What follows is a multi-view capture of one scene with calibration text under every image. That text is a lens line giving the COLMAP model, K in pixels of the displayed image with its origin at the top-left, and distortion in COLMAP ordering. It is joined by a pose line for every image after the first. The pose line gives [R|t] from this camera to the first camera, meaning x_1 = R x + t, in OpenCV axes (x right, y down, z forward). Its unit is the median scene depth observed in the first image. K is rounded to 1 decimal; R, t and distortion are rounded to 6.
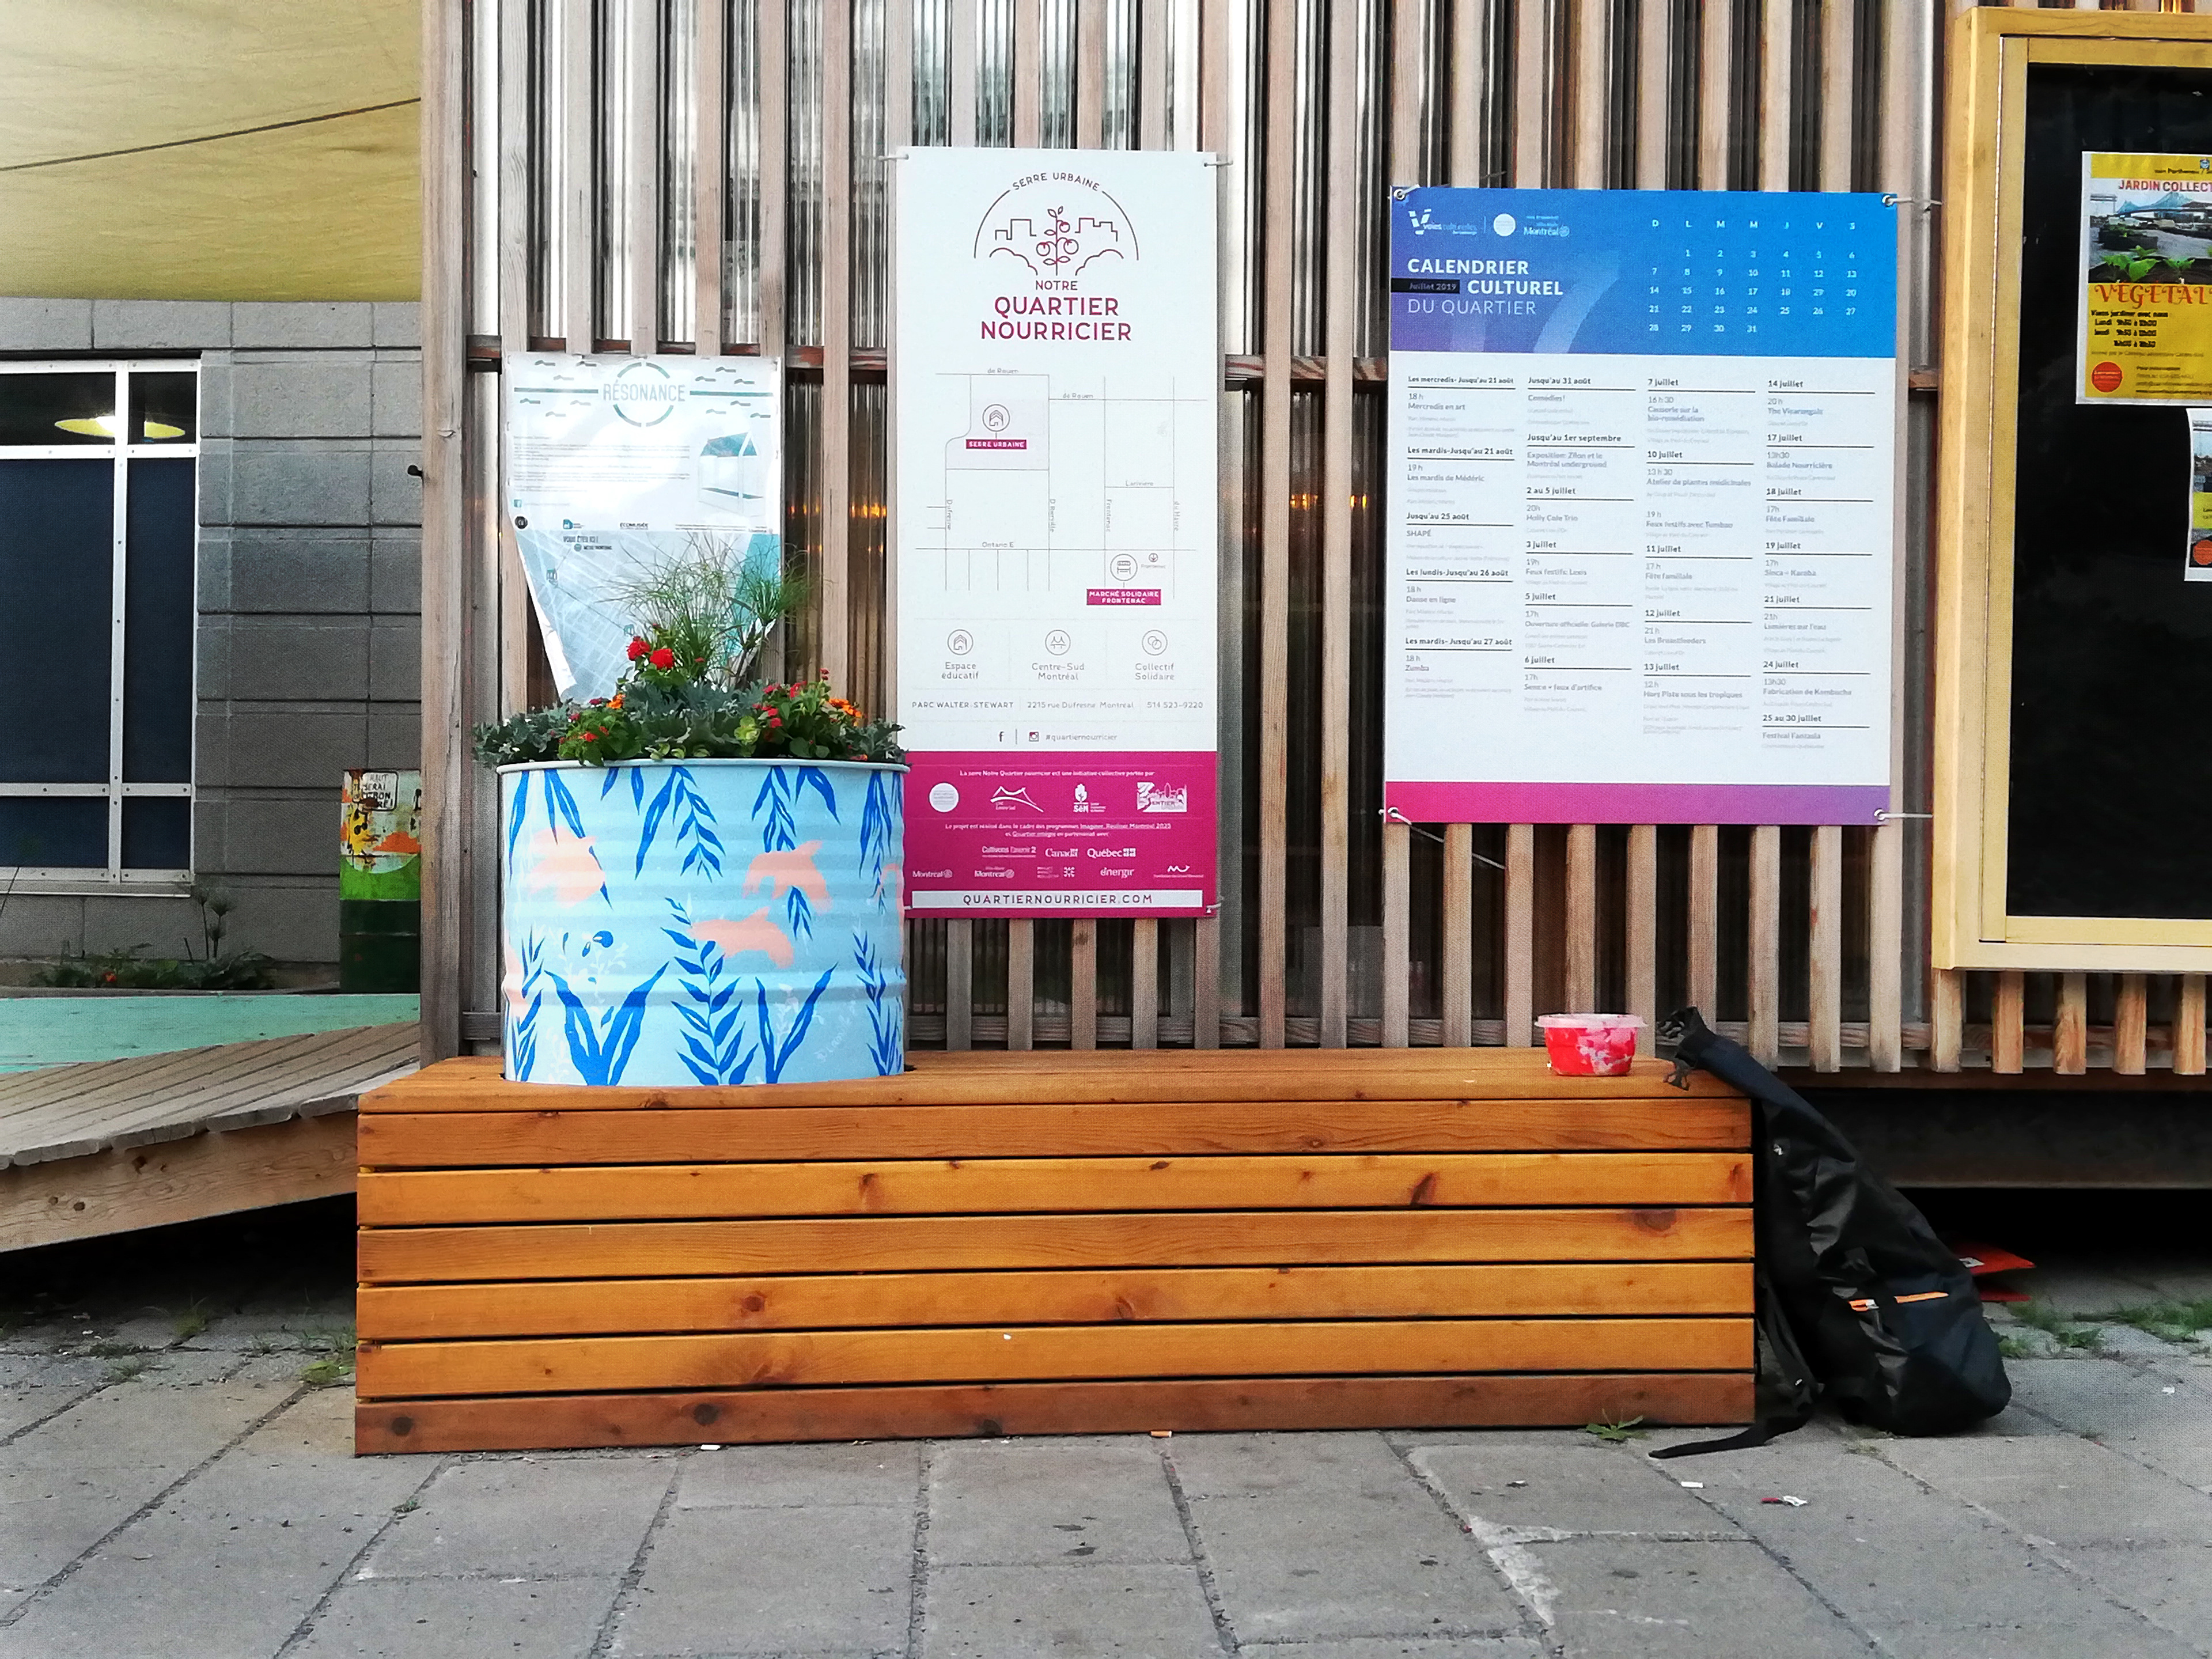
lens RADIAL K [[2761.1, 0, 1106.6], [0, 2761.1, 834.1], [0, 0, 1]] dist [0.119918, 0.000000]
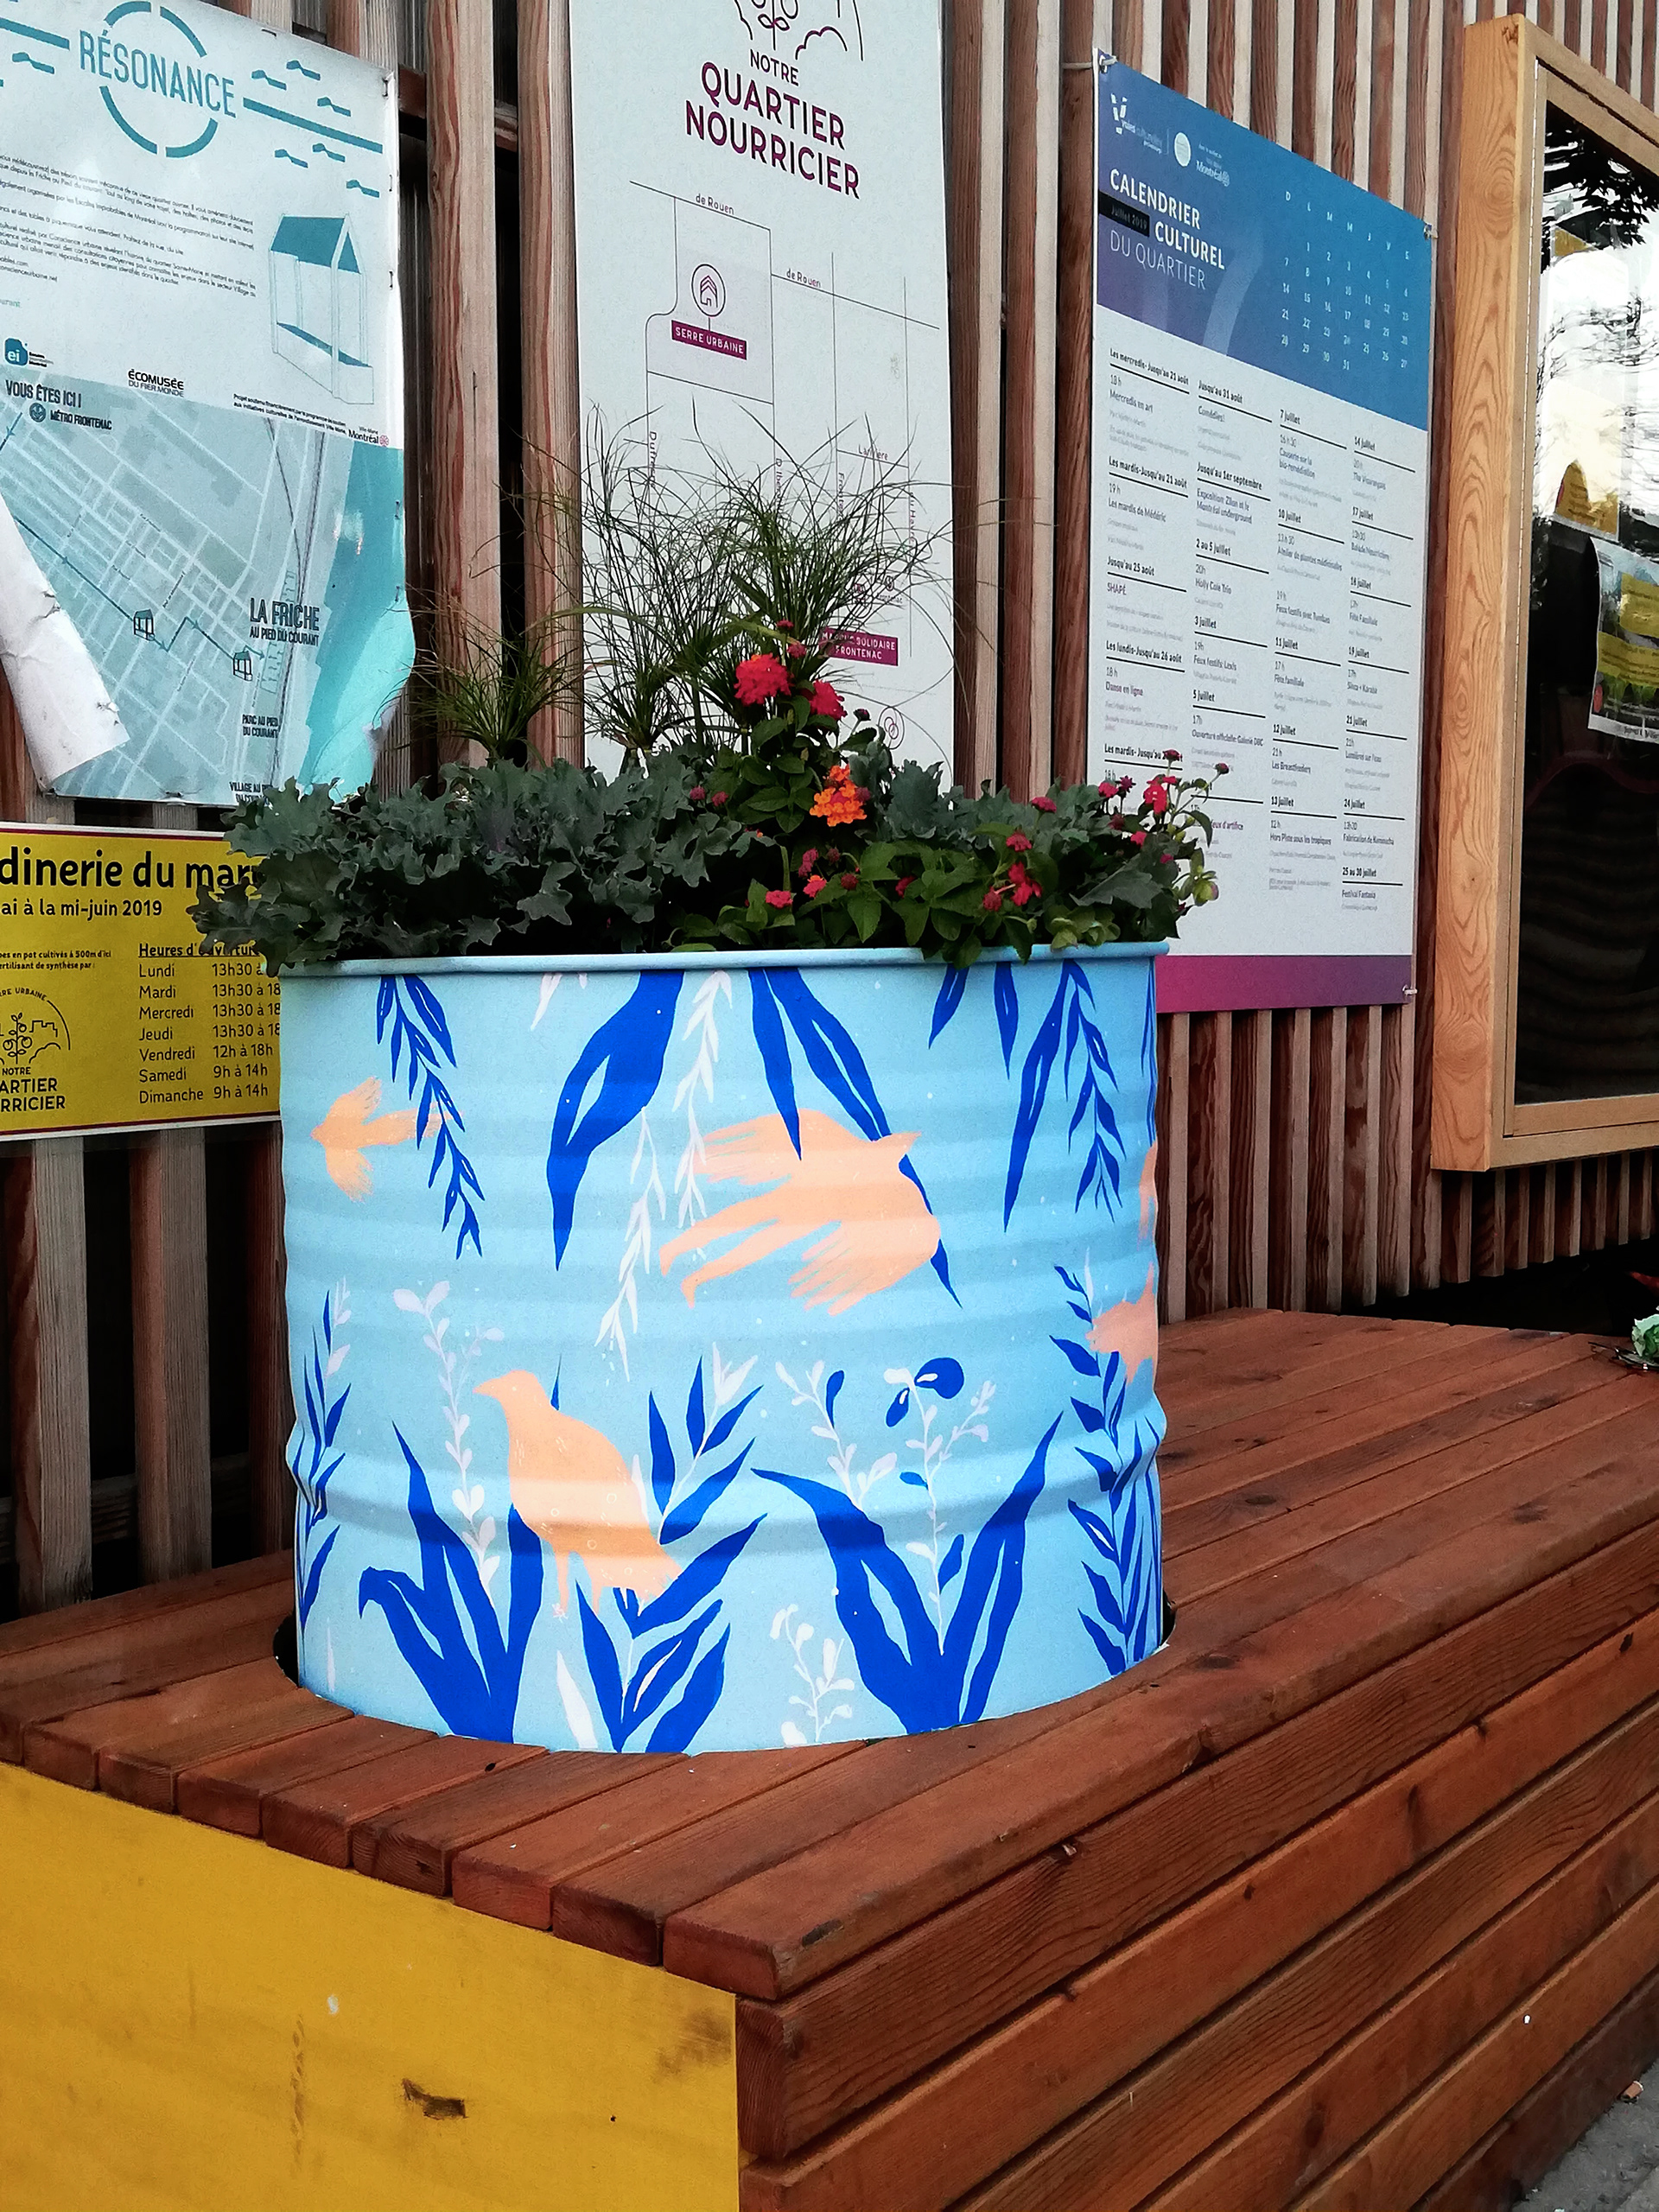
lens RADIAL K [[2486.9, 0, 830.2], [0, 2486.9, 1094.4], [0, 0, 1]] dist [0.057128, 0.000000]
pose [[0.655996, -0.049838, 0.753117, -0.467291], [0.002667, 0.997964, 0.063717, -0.028296], [-0.754759, -0.039789, 0.654794, 0.762504]]
